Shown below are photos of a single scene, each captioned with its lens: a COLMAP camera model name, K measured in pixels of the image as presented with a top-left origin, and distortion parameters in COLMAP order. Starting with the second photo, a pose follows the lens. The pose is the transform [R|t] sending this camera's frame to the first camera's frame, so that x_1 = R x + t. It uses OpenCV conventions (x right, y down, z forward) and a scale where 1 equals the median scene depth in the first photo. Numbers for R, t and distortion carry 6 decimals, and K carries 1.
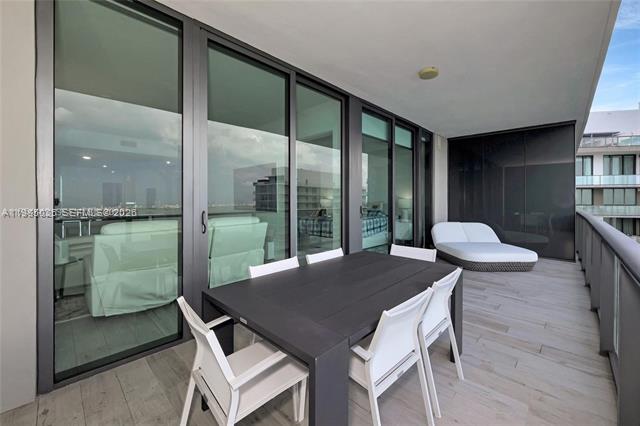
lens RADIAL K [[262.8, 0, 320.9], [0, 262.8, 202.0], [0, 0, 1]] dist [-0.000375, -0.000043]
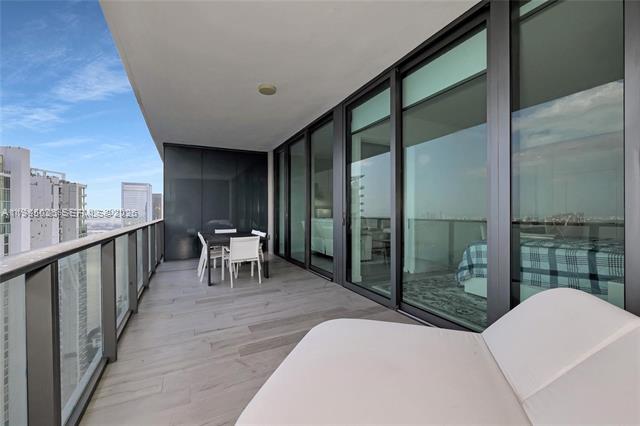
lens RADIAL K [[259.0, 0, 323.5], [0, 259.0, 211.3], [0, 0, 1]] dist [-0.000181, -0.000078]
pose [[-0.299361, -0.008953, -0.954098, 0.947203], [-0.001787, 0.999959, -0.008823, 0.014904], [0.954138, -0.000936, -0.299365, 1.073677]]
